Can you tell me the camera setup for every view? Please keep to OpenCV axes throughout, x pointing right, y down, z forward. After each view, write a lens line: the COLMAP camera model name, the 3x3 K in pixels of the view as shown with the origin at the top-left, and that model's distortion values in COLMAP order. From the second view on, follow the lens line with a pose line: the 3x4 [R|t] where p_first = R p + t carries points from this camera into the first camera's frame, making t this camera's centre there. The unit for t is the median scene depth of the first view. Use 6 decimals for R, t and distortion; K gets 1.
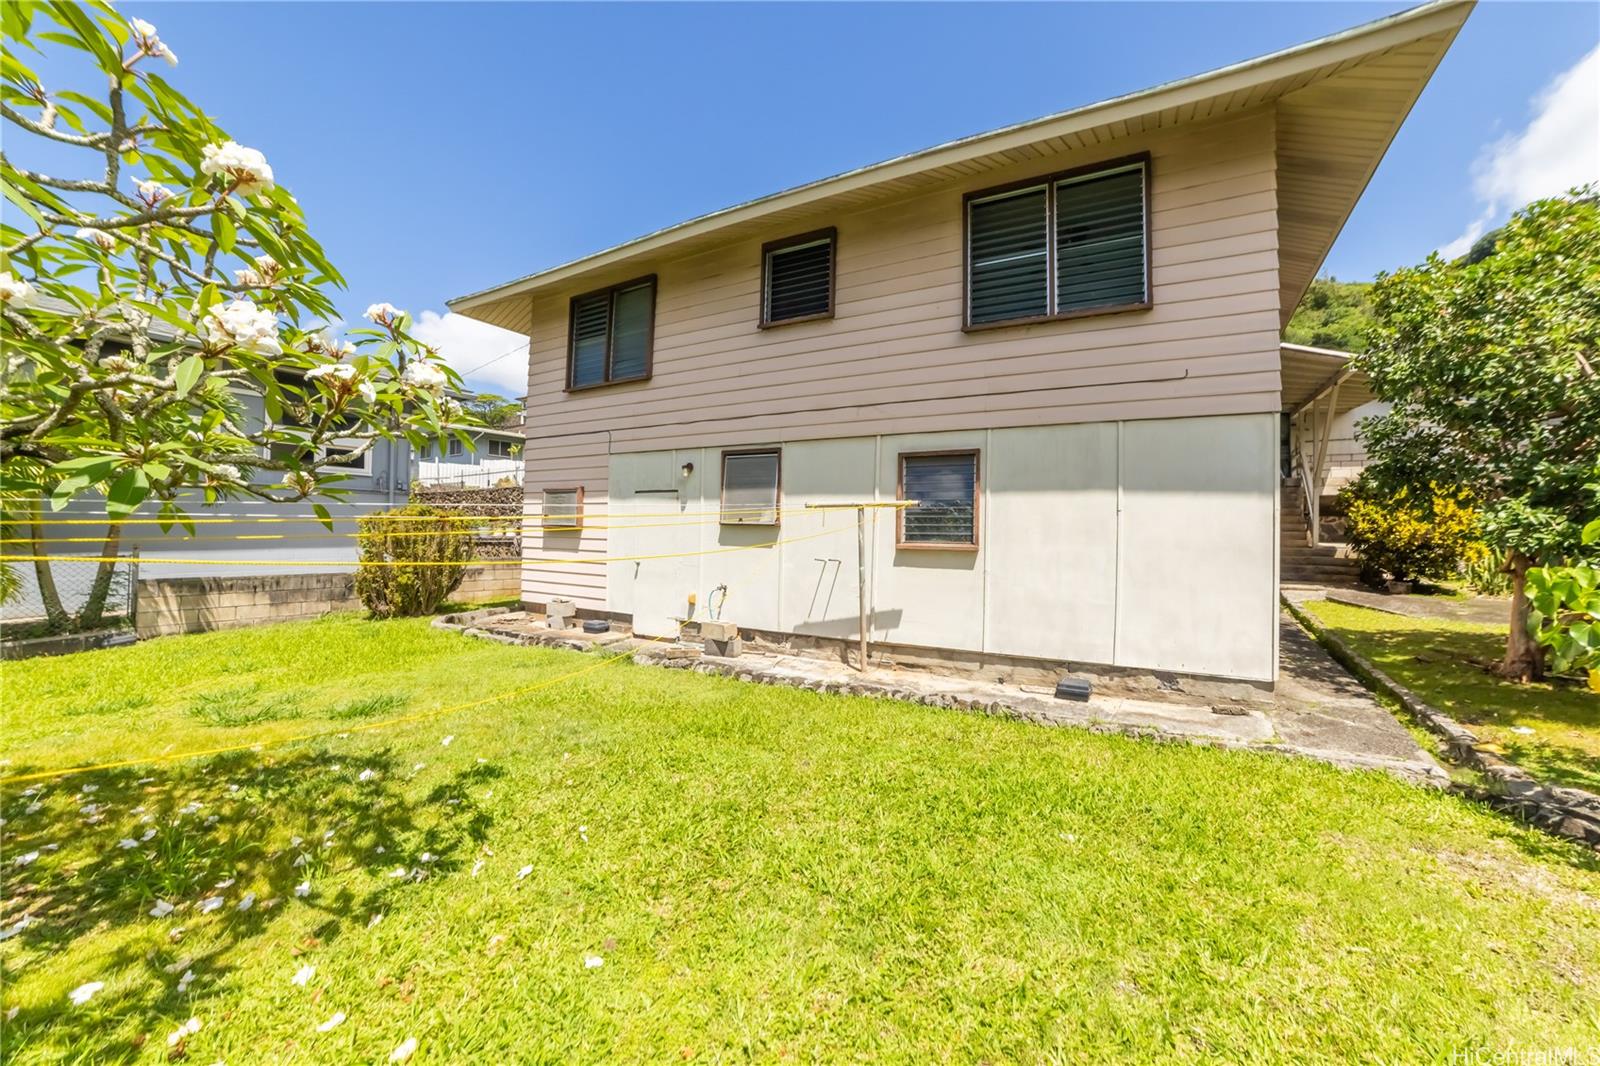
lens RADIAL K [[634.3, 0, 800.9], [0, 634.3, 526.1], [0, 0, 1]] dist [-0.080058, 0.032877]
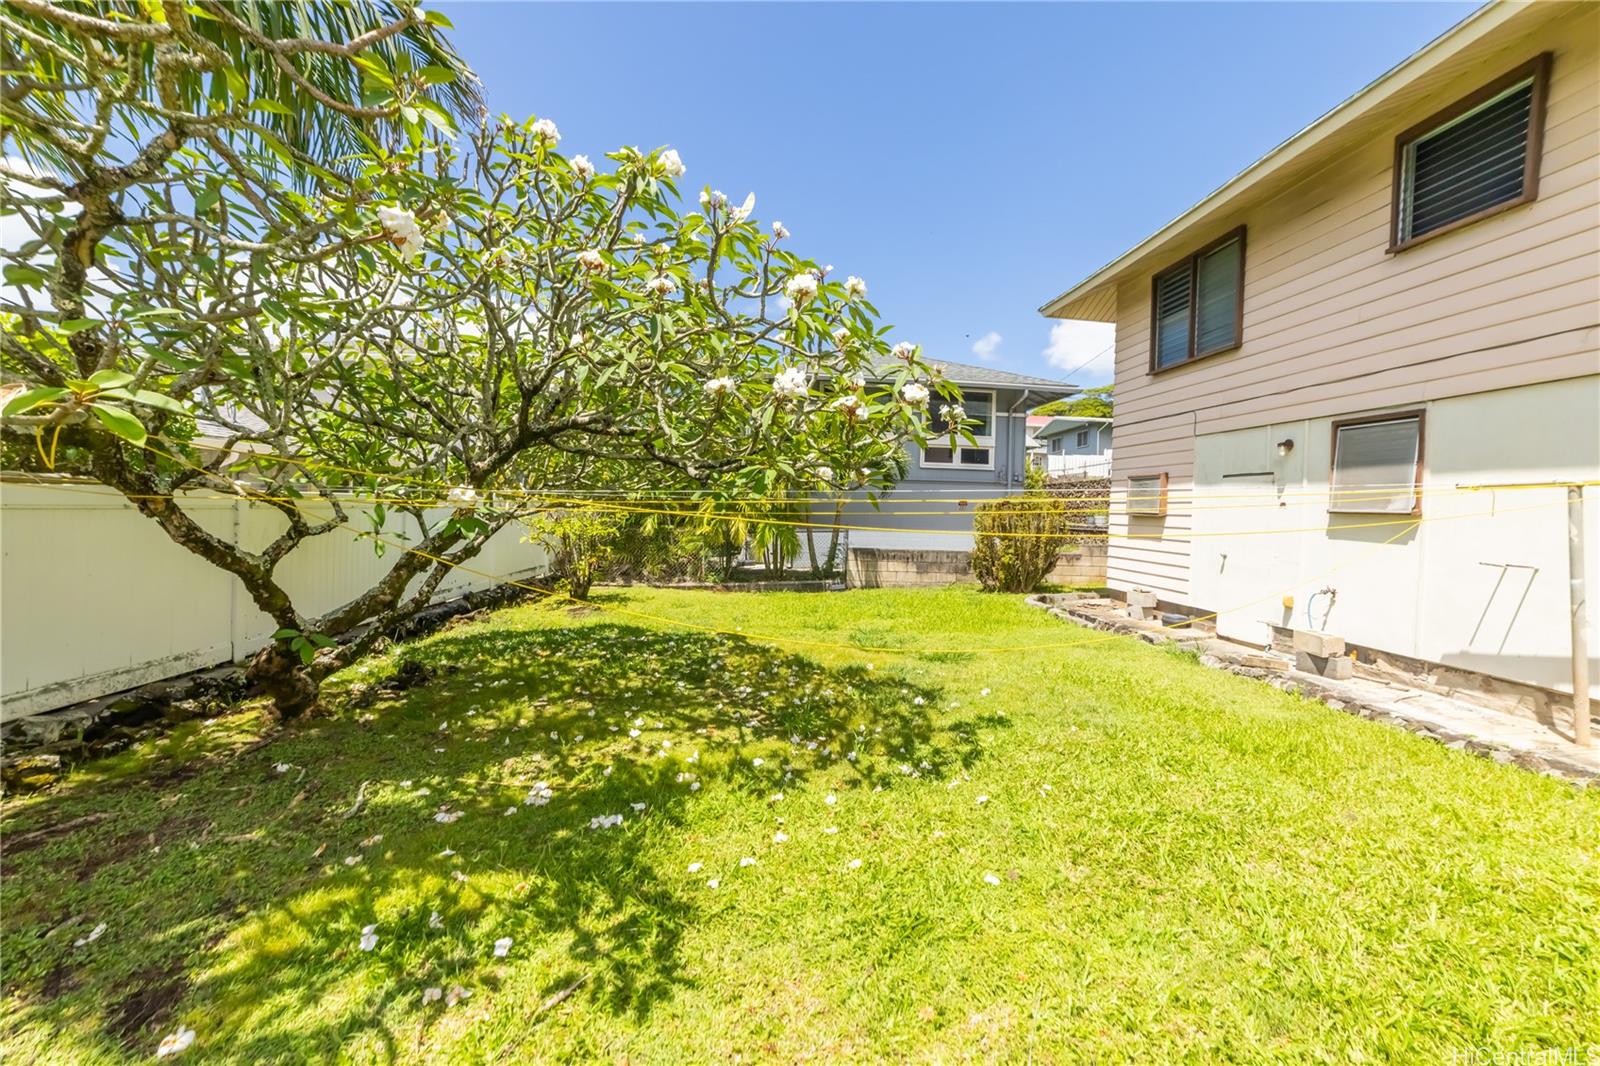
lens RADIAL K [[646.6, 0, 801.4], [0, 646.6, 520.5], [0, 0, 1]] dist [-0.087637, 0.035117]
pose [[0.575720, 0.014923, -0.817511, 0.132637], [-0.009430, 0.999888, 0.011611, 0.004416], [0.817593, 0.001025, 0.575796, 0.000814]]
